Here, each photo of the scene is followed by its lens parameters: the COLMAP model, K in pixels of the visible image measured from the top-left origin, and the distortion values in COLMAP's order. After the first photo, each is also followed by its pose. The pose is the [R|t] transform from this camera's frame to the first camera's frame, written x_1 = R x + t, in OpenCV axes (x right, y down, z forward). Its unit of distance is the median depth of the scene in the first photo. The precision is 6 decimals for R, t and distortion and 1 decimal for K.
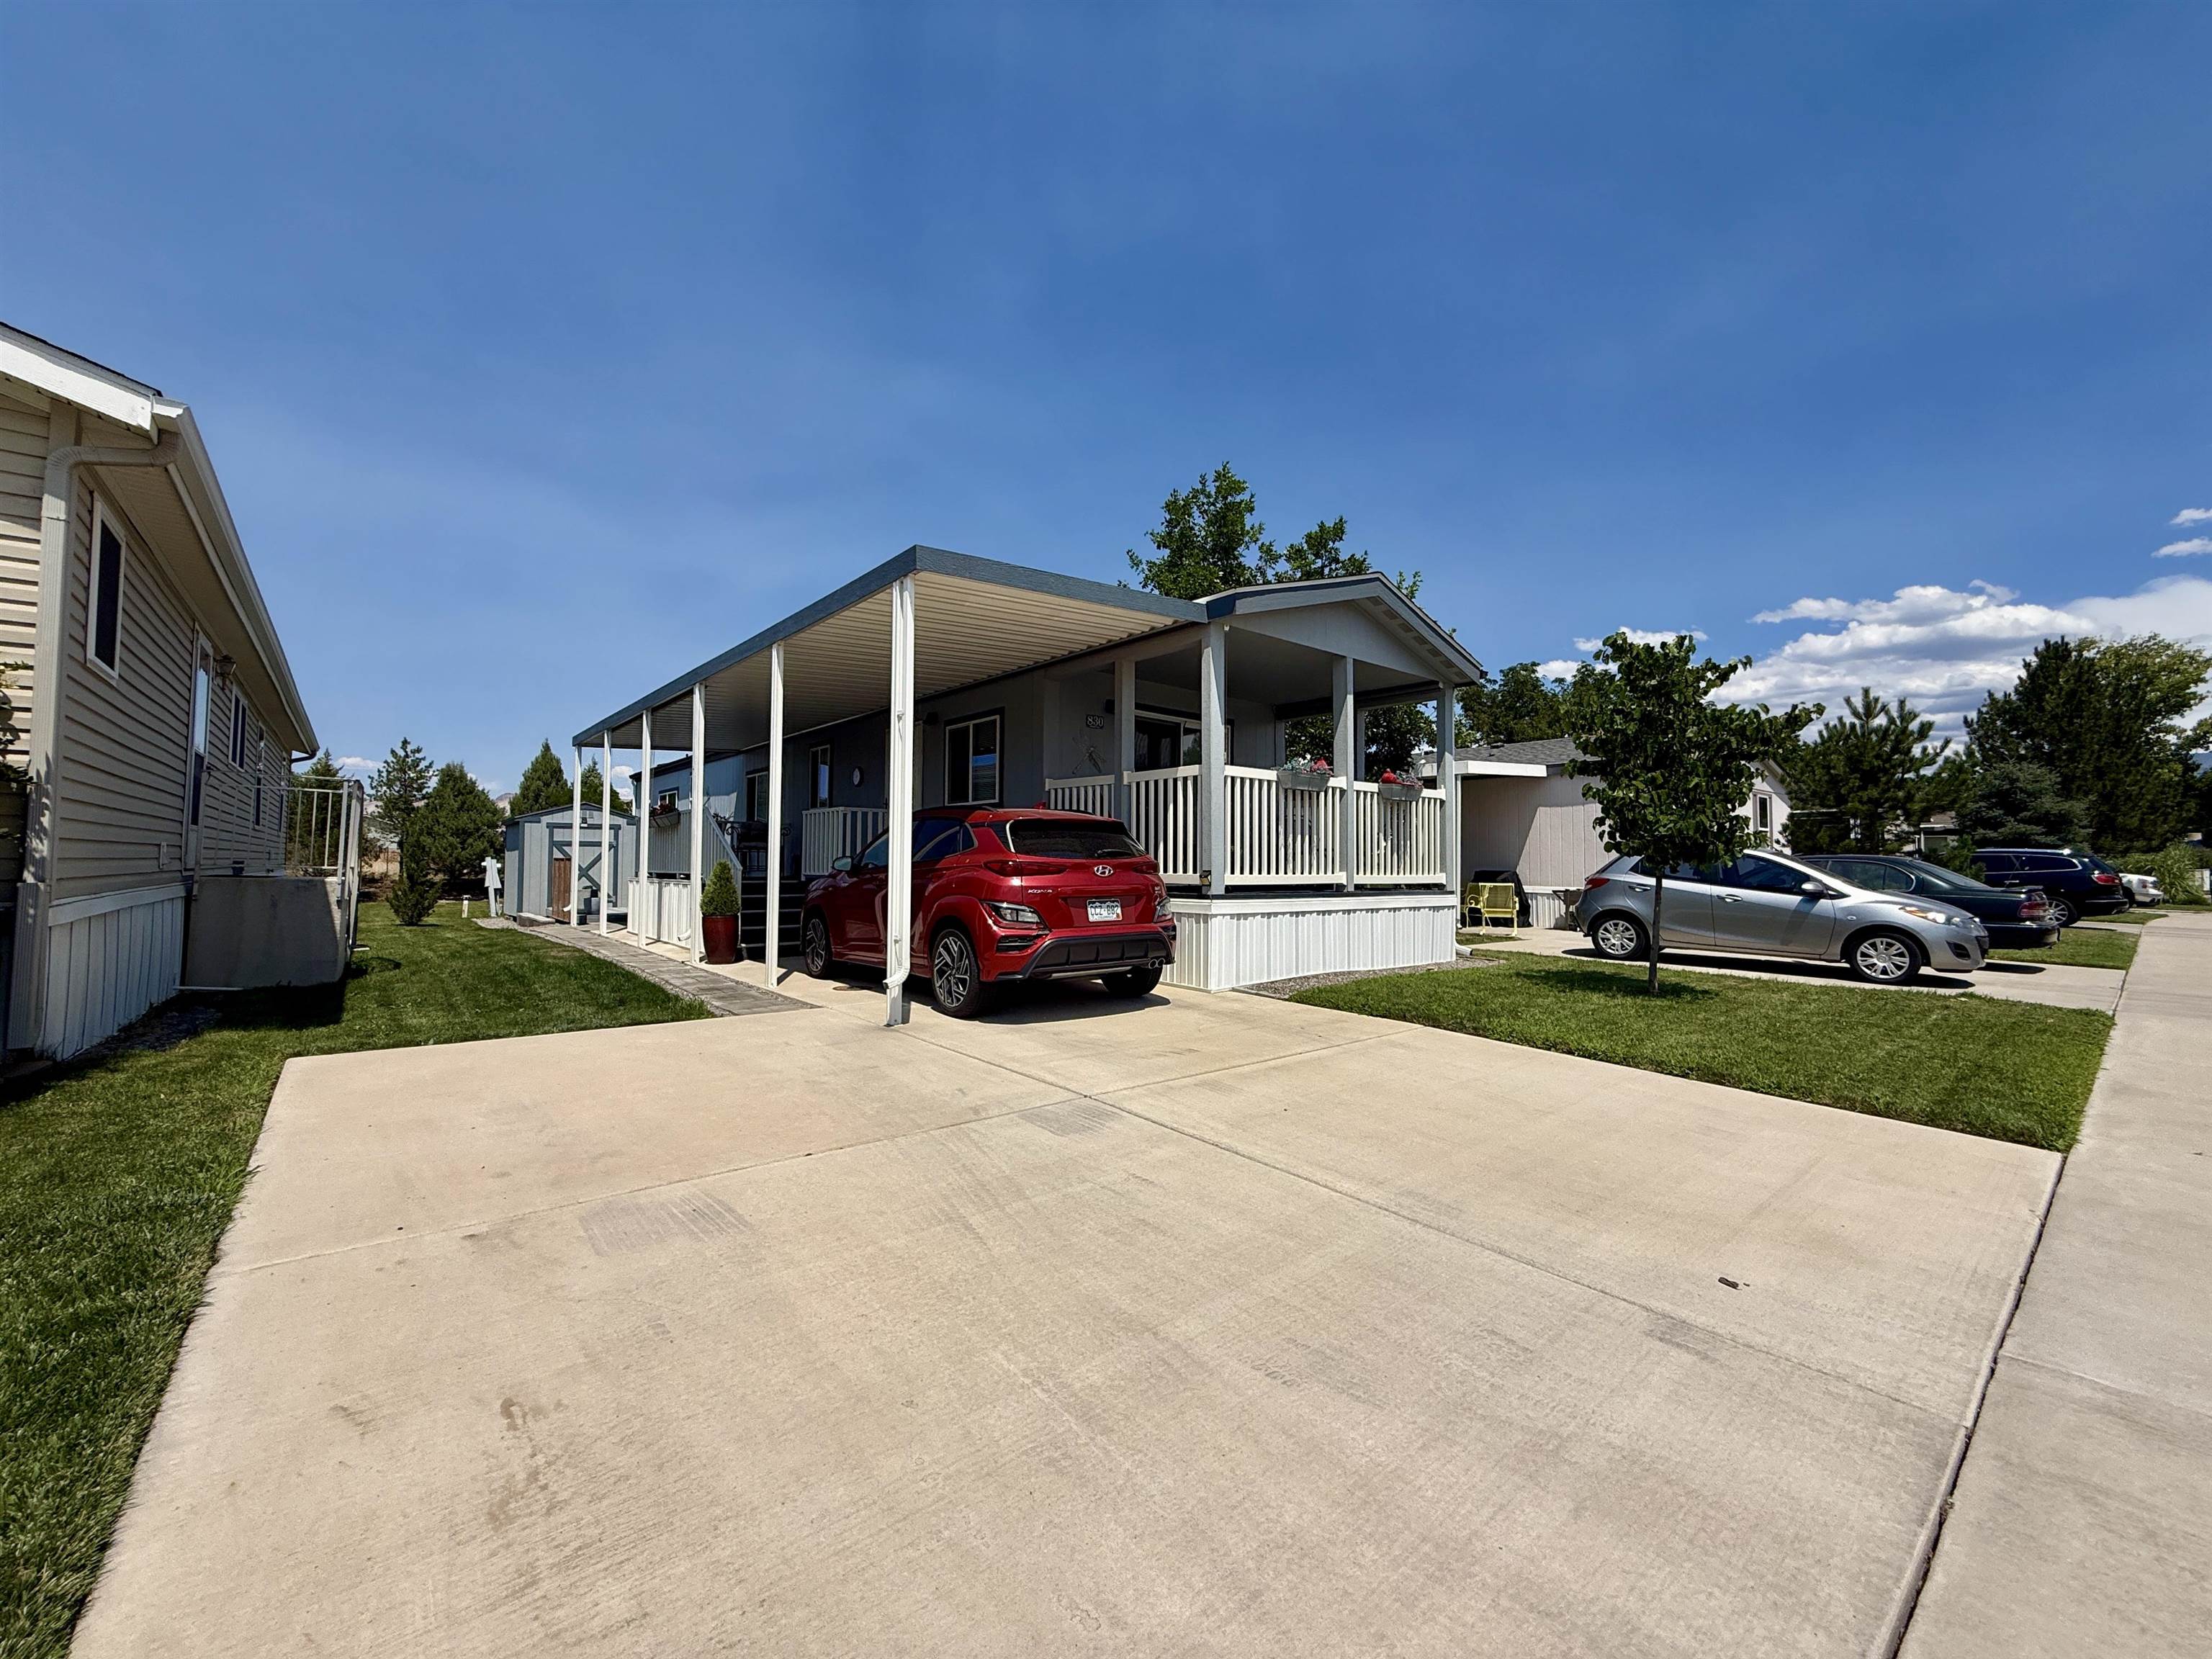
lens RADIAL K [[884.0, 0, 1100.6], [0, 884.0, 826.5], [0, 0, 1]] dist [0.000100, 0.000252]
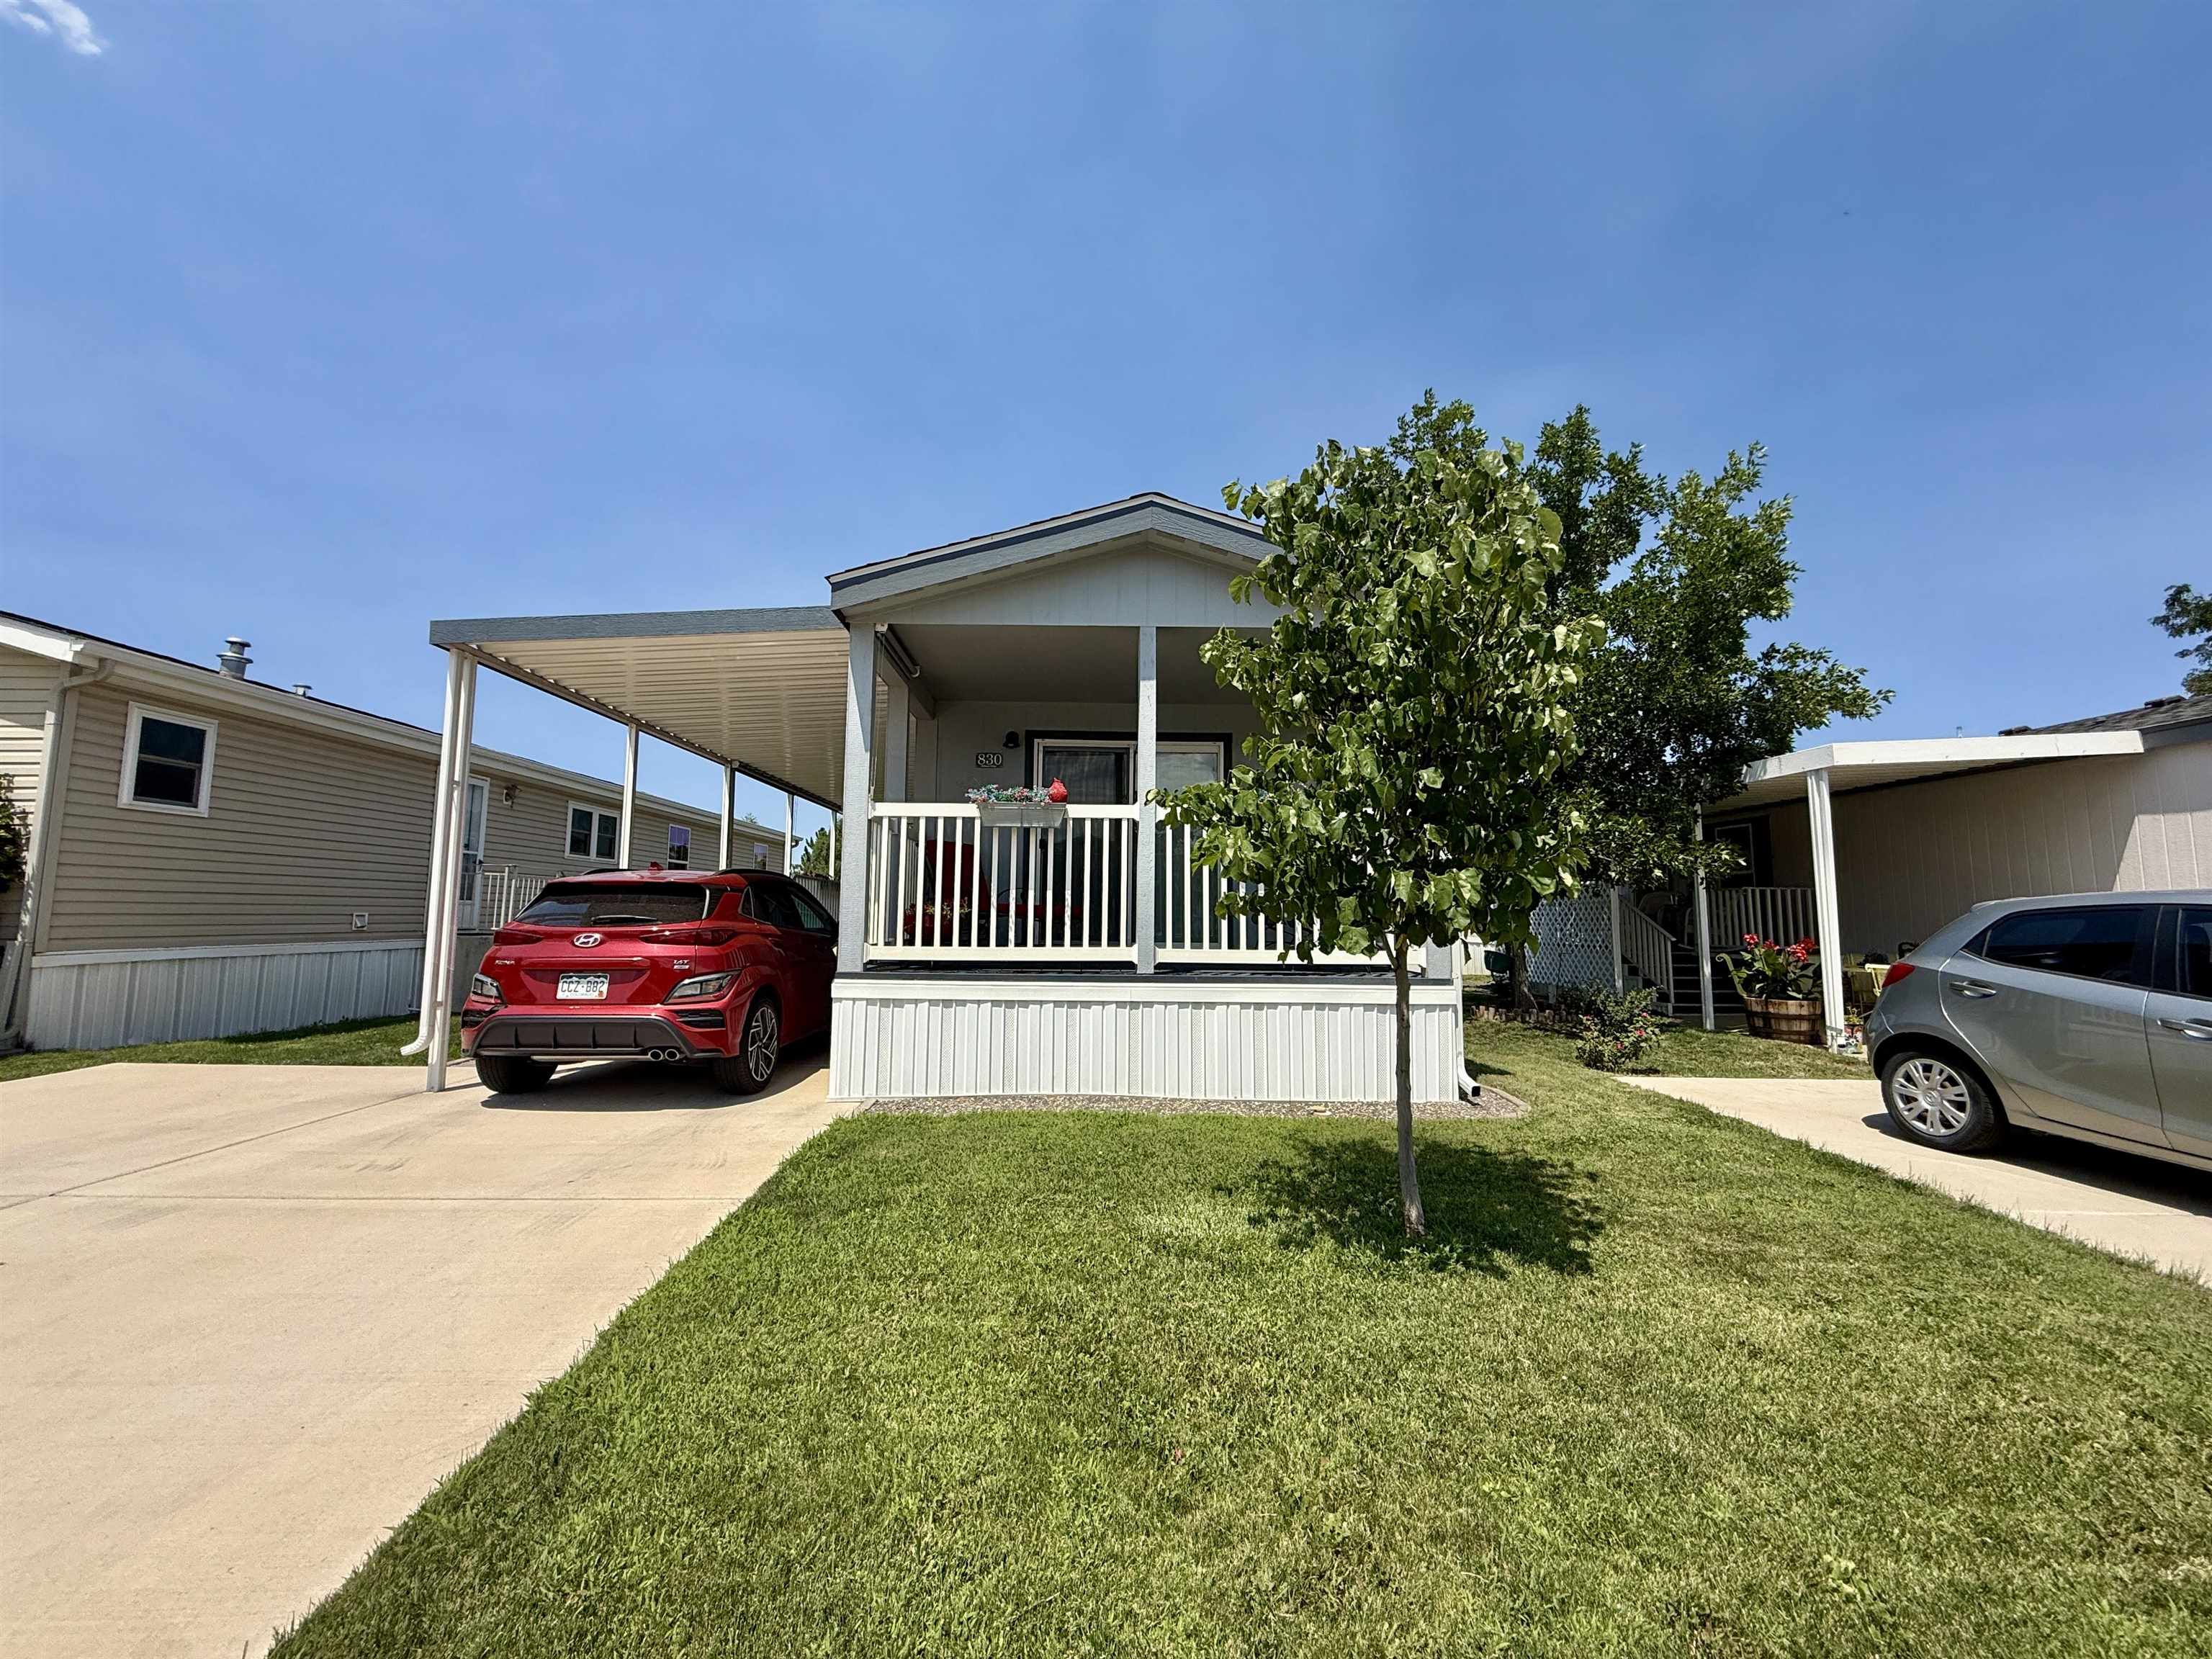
lens RADIAL K [[884.0, 0, 1096.4], [0, 884.0, 826.9], [0, 0, 1]] dist [0.000100, 0.000252]
pose [[0.774708, -0.065815, -0.628885, 0.768186], [0.026346, 0.997064, -0.071891, 0.011947], [0.631770, 0.039126, 0.774168, 0.523660]]
